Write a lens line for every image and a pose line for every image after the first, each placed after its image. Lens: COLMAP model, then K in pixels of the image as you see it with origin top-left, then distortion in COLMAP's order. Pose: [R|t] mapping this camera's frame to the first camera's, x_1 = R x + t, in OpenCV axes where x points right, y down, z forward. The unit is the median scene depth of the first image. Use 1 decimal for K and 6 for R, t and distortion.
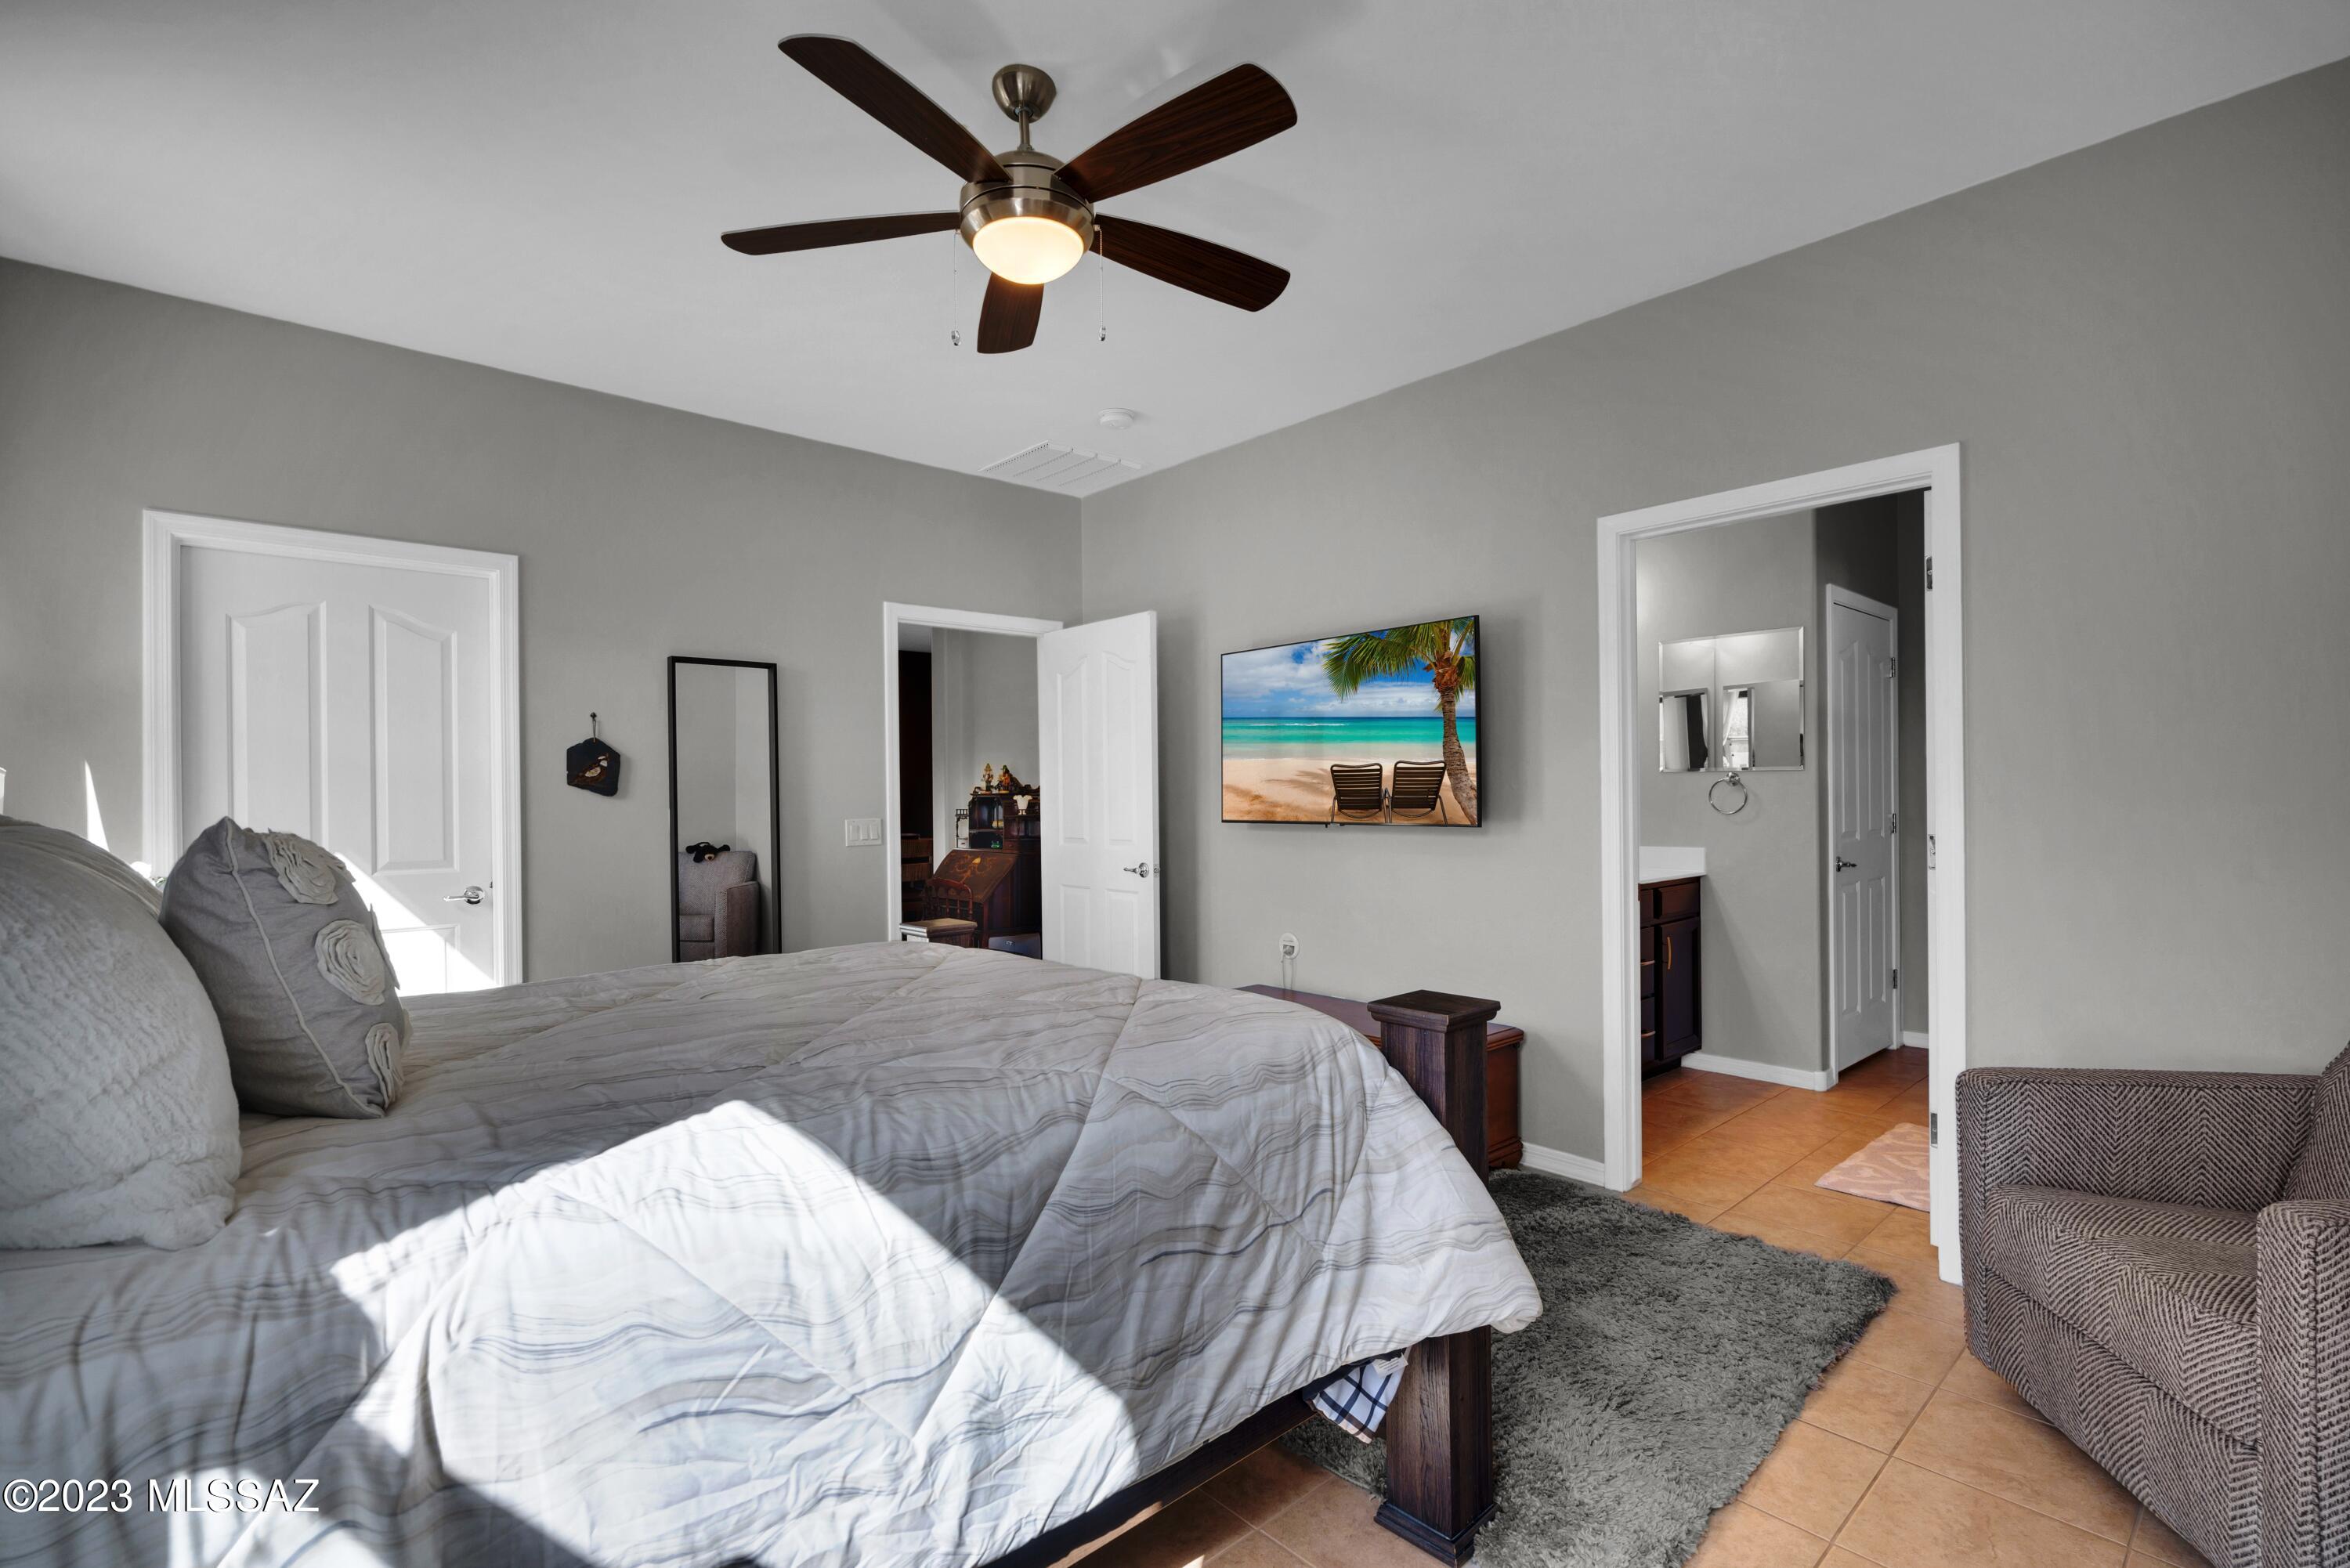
lens RADIAL K [[1072.9, 0, 1166.5], [0, 1072.9, 782.6], [0, 0, 1]] dist [0.000169, -0.000128]
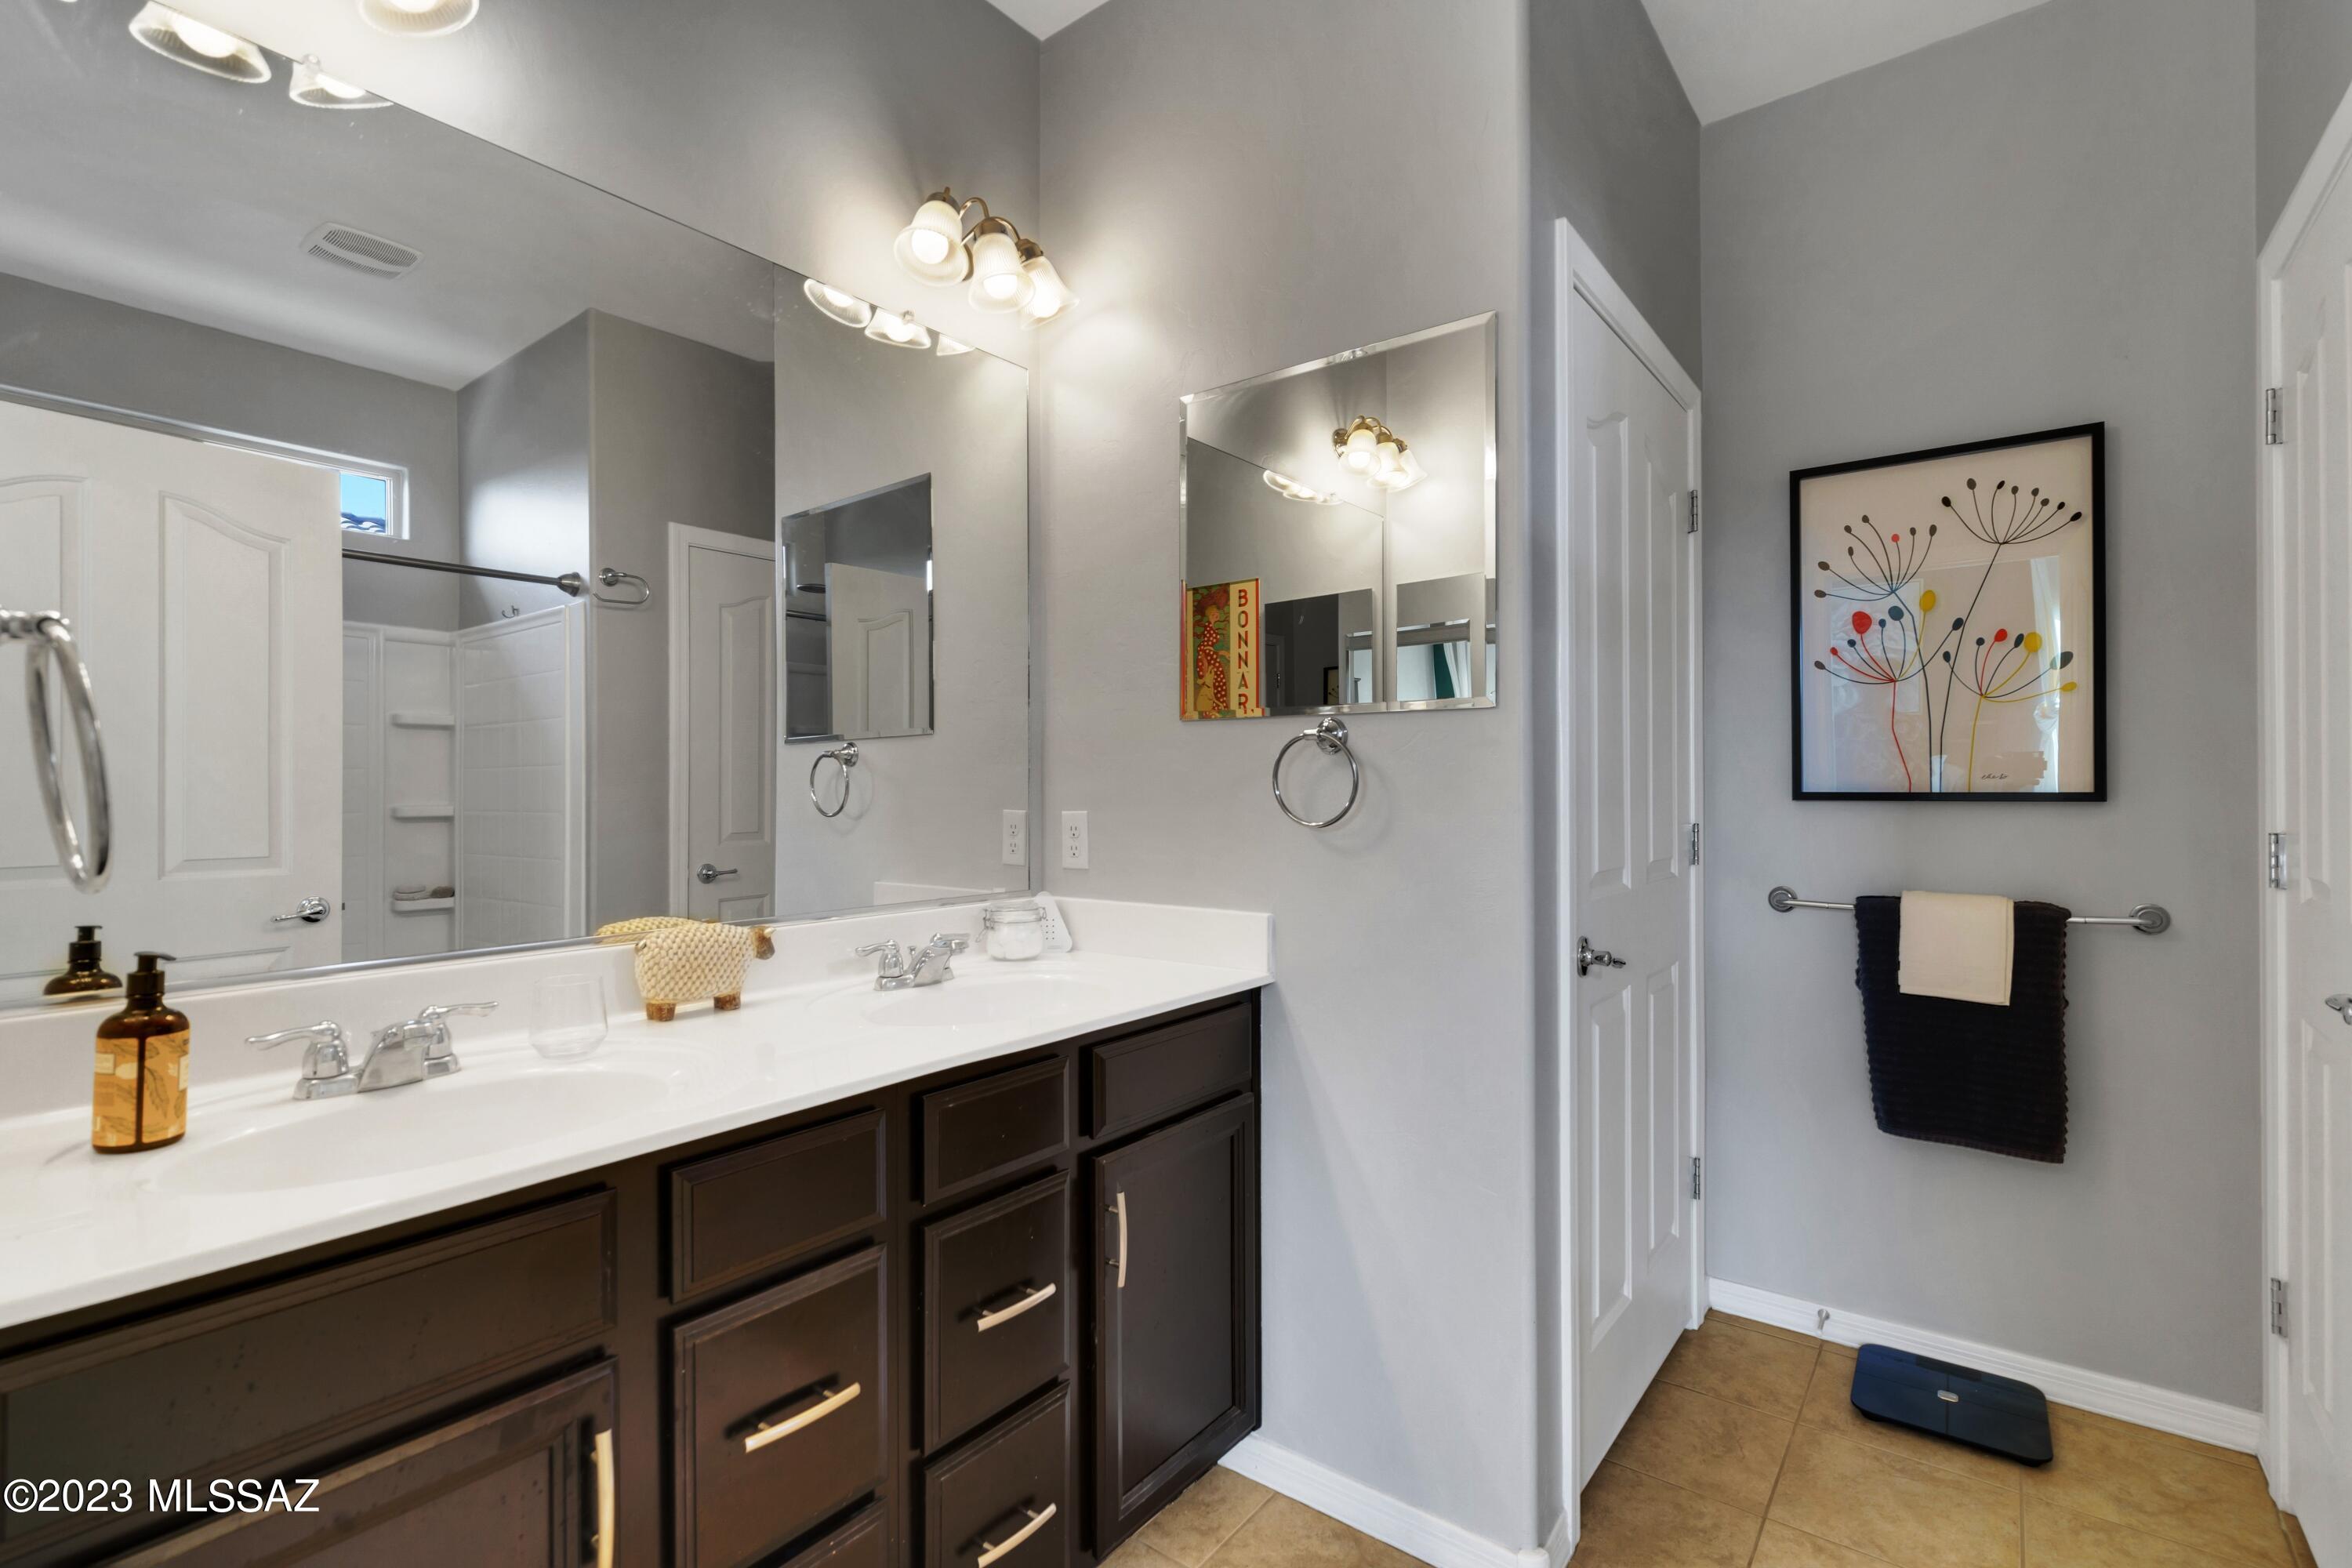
lens RADIAL K [[1073.9, 0, 1179.8], [0, 1073.9, 787.4], [0, 0, 1]] dist [0.000169, -0.000128]
pose [[0.982567, 0.000613, 0.185908, 0.394771], [-0.000936, 0.999998, 0.001645, 0.014108], [-0.185907, -0.001790, 0.982566, 0.620322]]
